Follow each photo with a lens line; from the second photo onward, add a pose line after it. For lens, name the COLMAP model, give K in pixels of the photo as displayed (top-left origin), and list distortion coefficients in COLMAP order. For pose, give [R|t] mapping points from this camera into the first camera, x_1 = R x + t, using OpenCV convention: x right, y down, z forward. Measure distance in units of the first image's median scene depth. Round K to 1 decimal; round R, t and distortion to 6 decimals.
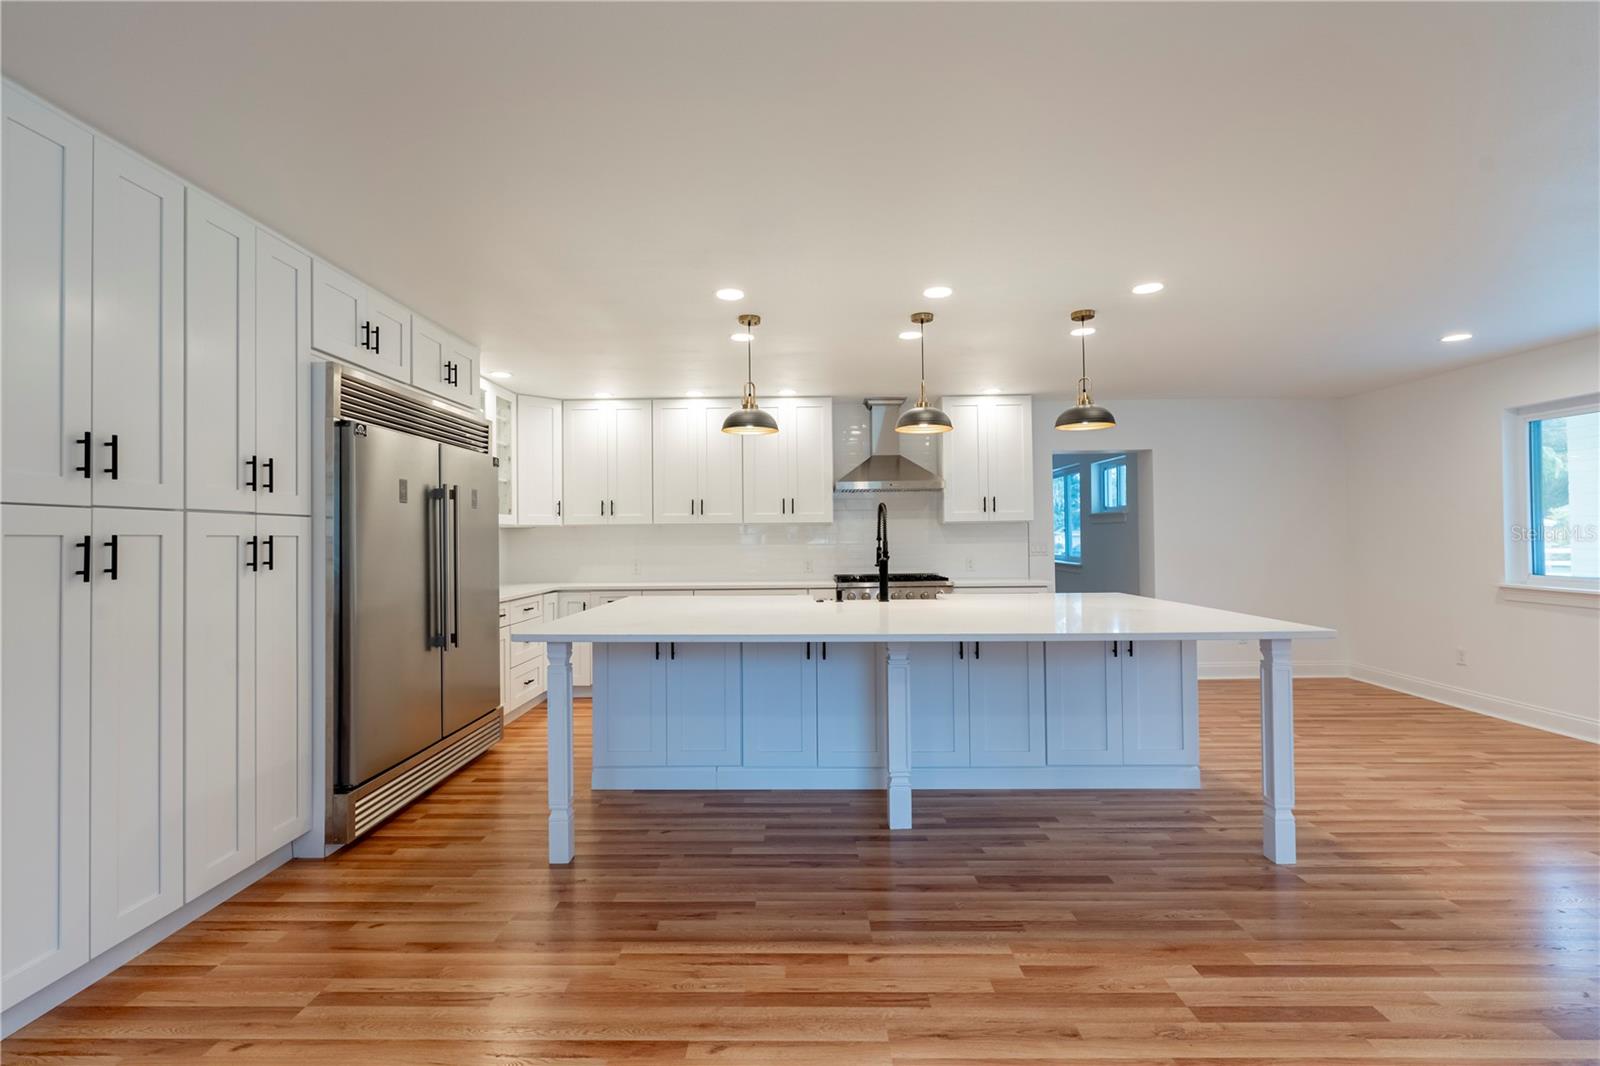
lens RADIAL K [[726.8, 0, 789.3], [0, 726.8, 523.1], [0, 0, 1]] dist [-0.002799, 0.001515]
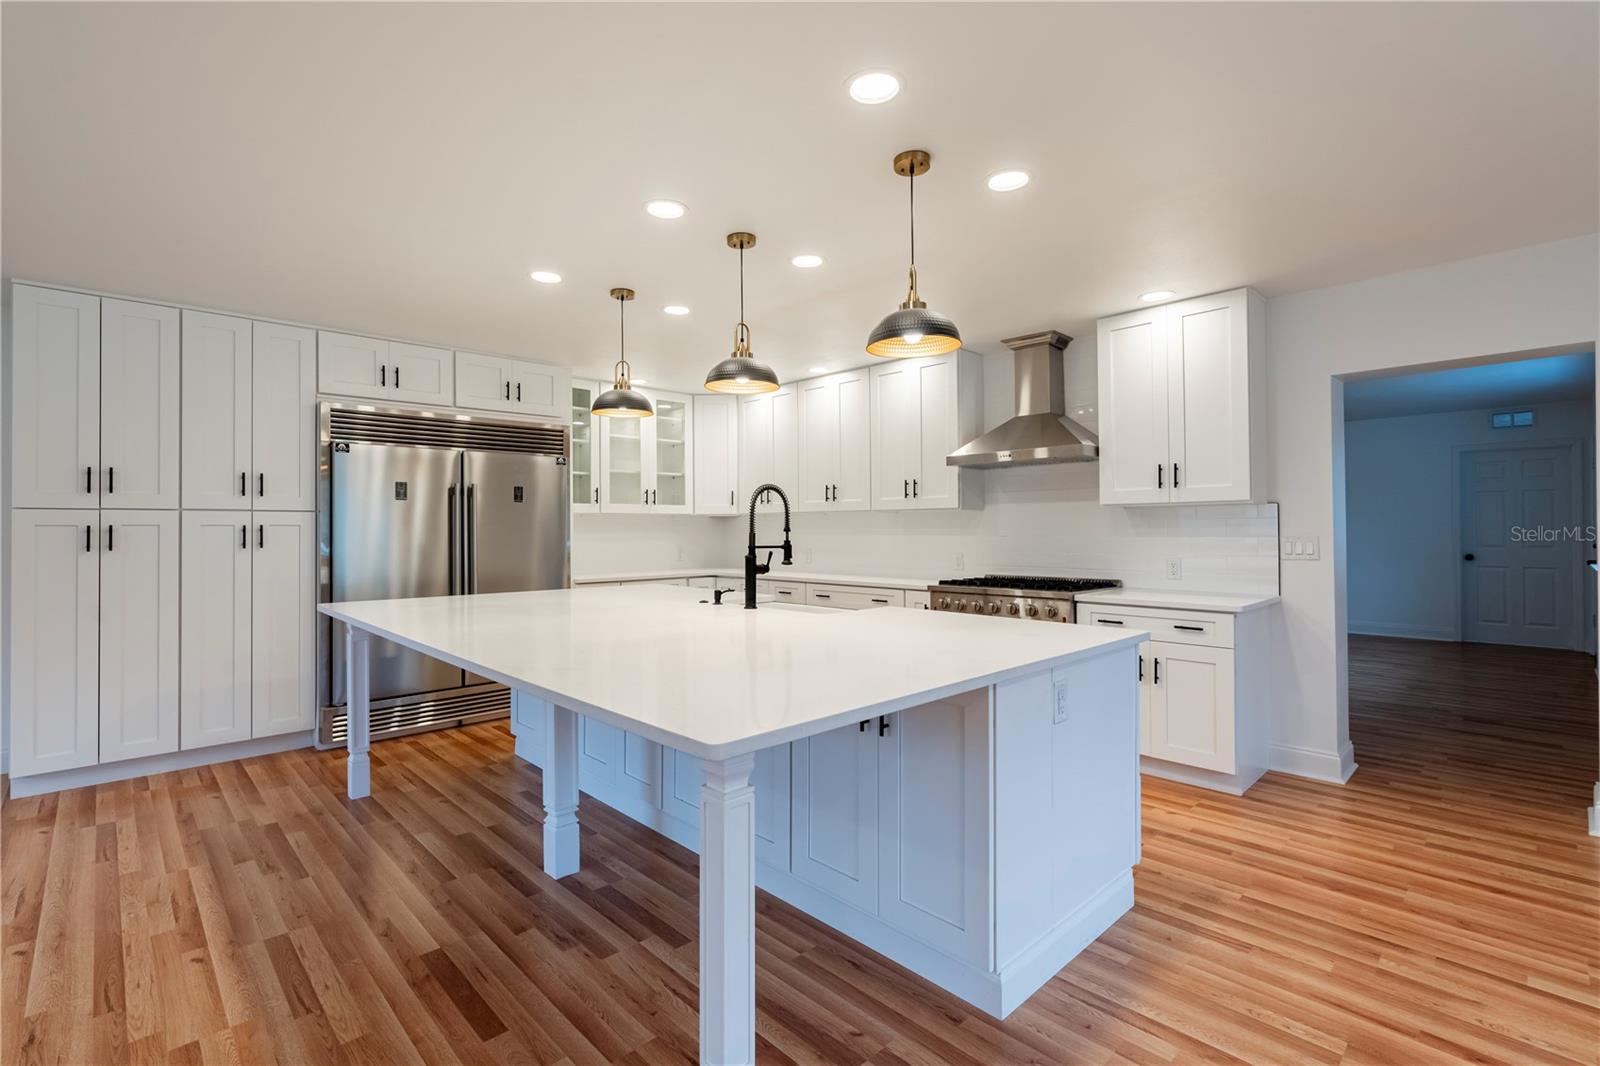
lens RADIAL K [[722.5, 0, 792.3], [0, 722.5, 524.1], [0, 0, 1]] dist [-0.003439, 0.001111]
pose [[0.701466, 0.002977, -0.712696, 0.856210], [0.011959, 0.999801, 0.015946, 0.003617], [0.712602, -0.019709, 0.701291, 0.562387]]
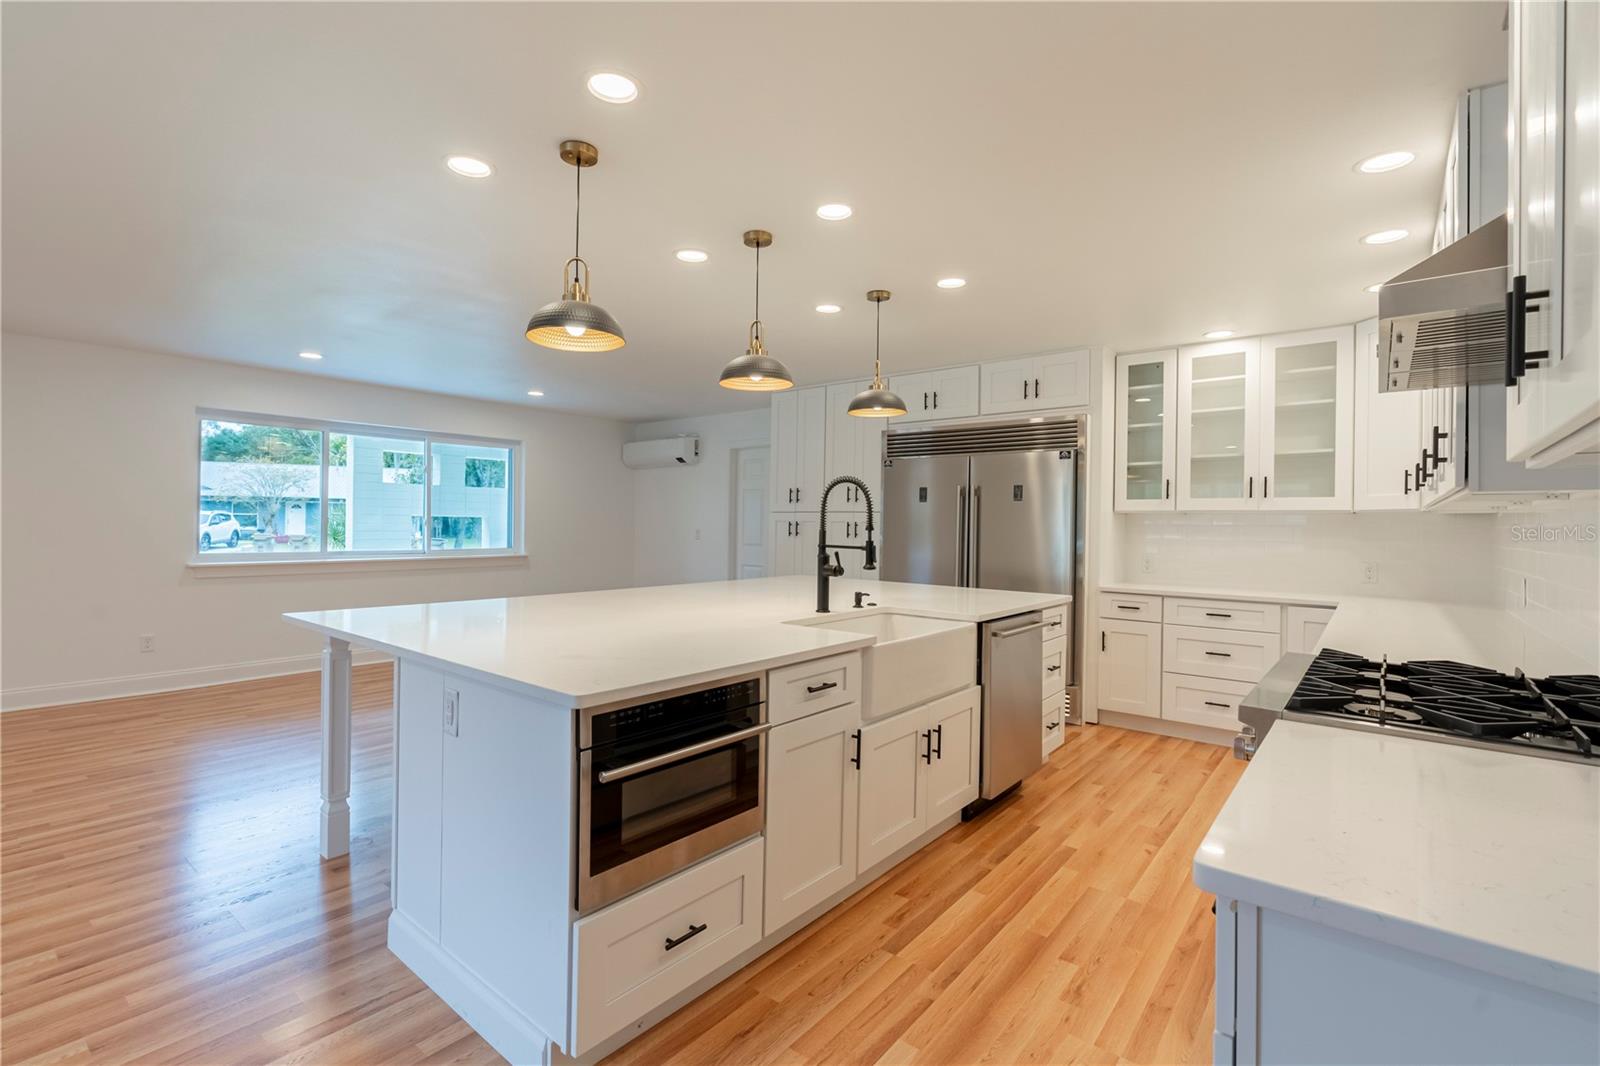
lens RADIAL K [[728.0, 0, 789.0], [0, 728.0, 524.0], [0, 0, 1]] dist [-0.008208, 0.004066]
pose [[-0.623605, -0.000592, -0.781739, 0.855290], [0.006240, 0.999964, -0.005734, 0.026628], [0.781714, -0.008454, -0.623579, 1.686294]]
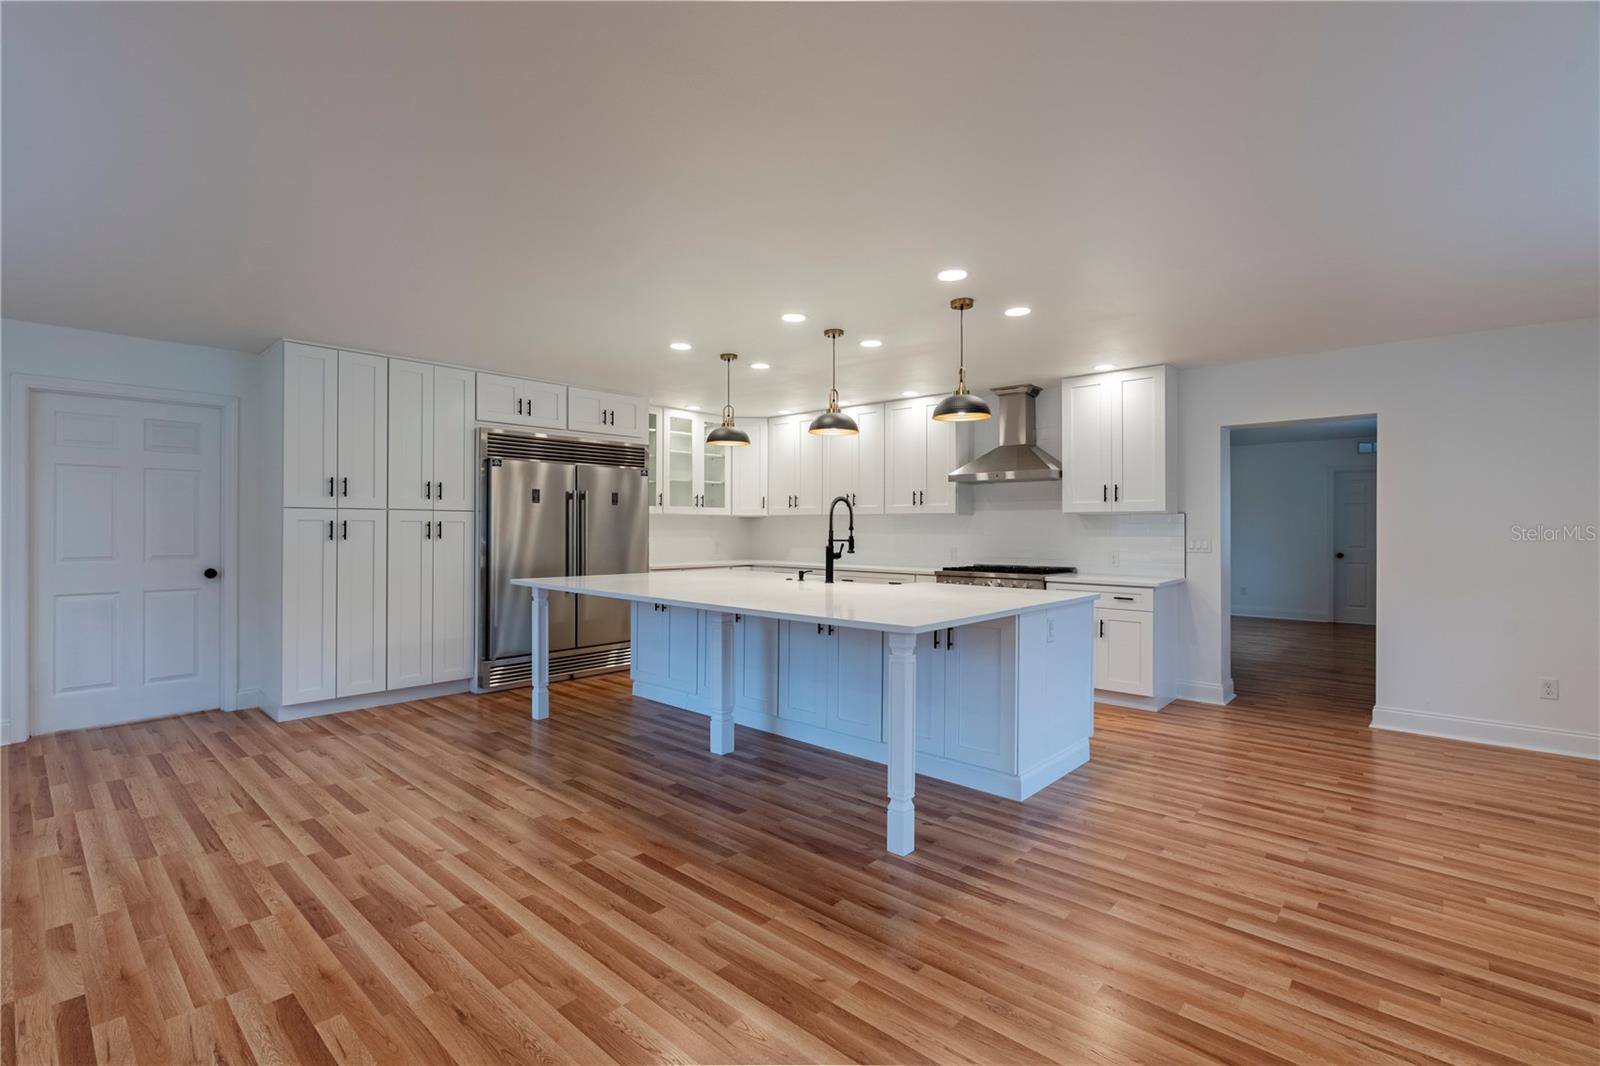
lens RADIAL K [[718.0, 0, 792.4], [0, 718.0, 529.6], [0, 0, 1]] dist [-0.000526, 0.000990]
pose [[0.749509, 0.014137, -0.661843, 0.983651], [0.001529, 0.999732, 0.023086, -0.002785], [0.661993, -0.018315, 0.749287, 0.132844]]
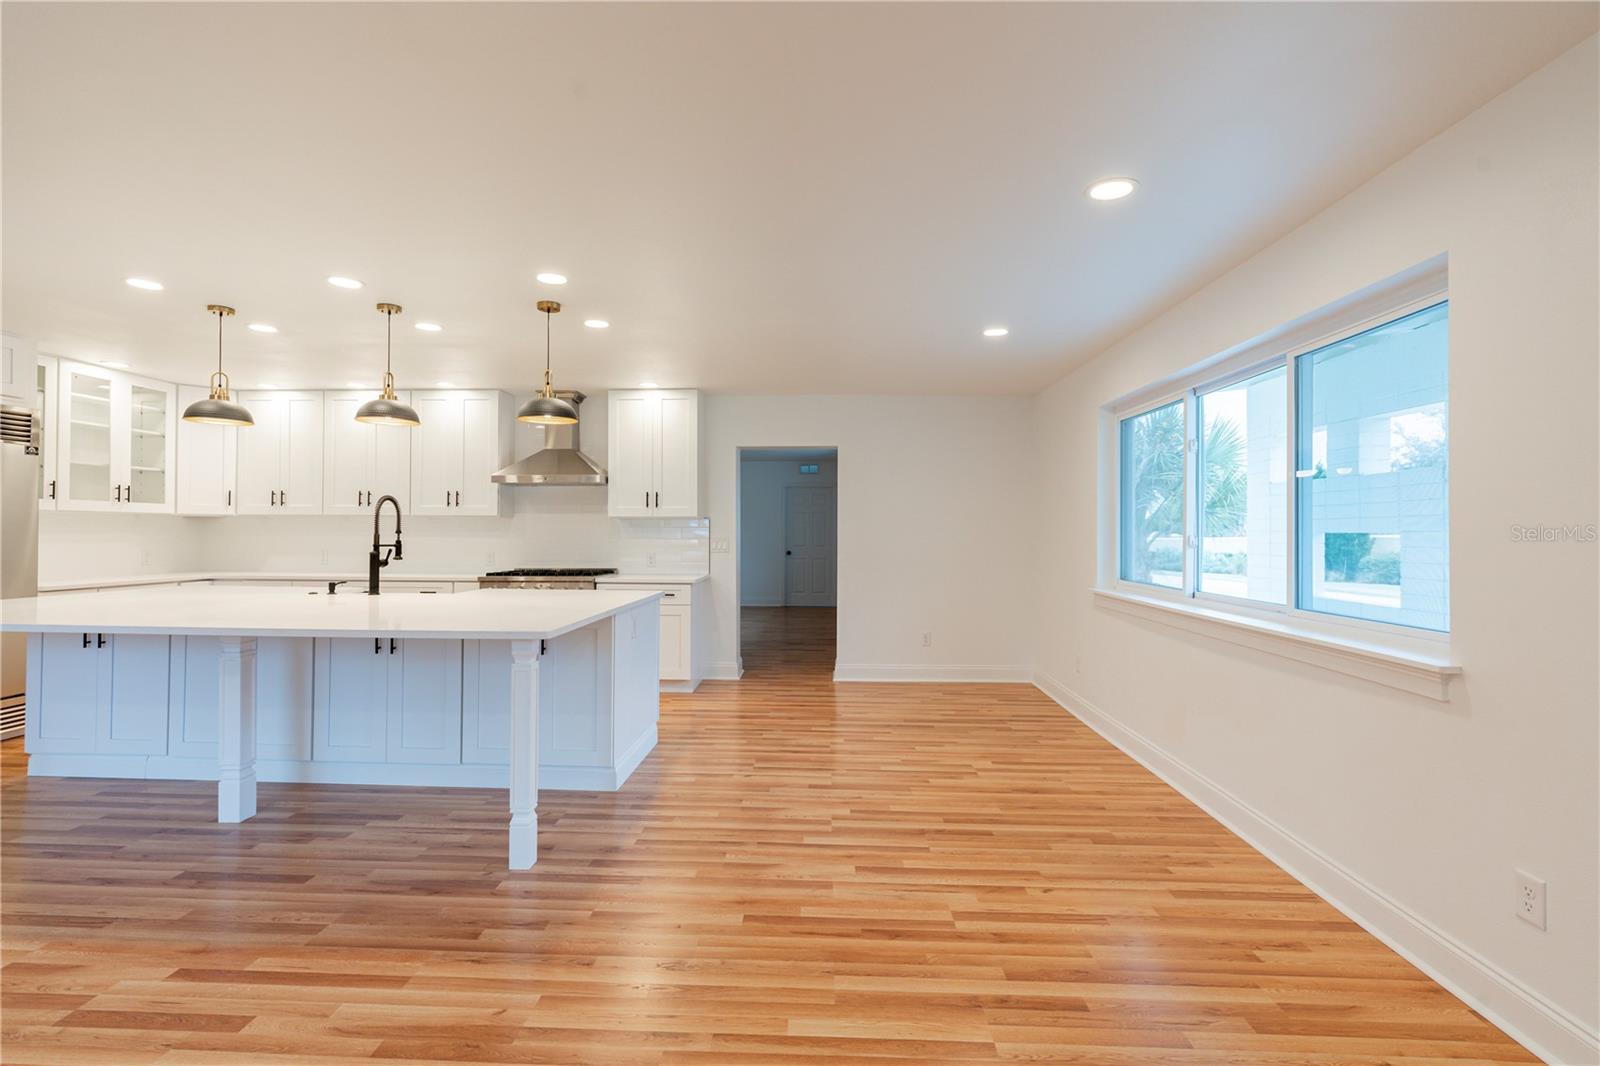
lens RADIAL K [[728.0, 0, 789.0], [0, 728.0, 524.0], [0, 0, 1]] dist [-0.008208, 0.004066]
pose [[0.999340, 0.013960, -0.033542, 0.857208], [-0.013678, 0.999869, 0.008620, -0.006037], [0.033658, -0.008156, 0.999400, 0.033283]]
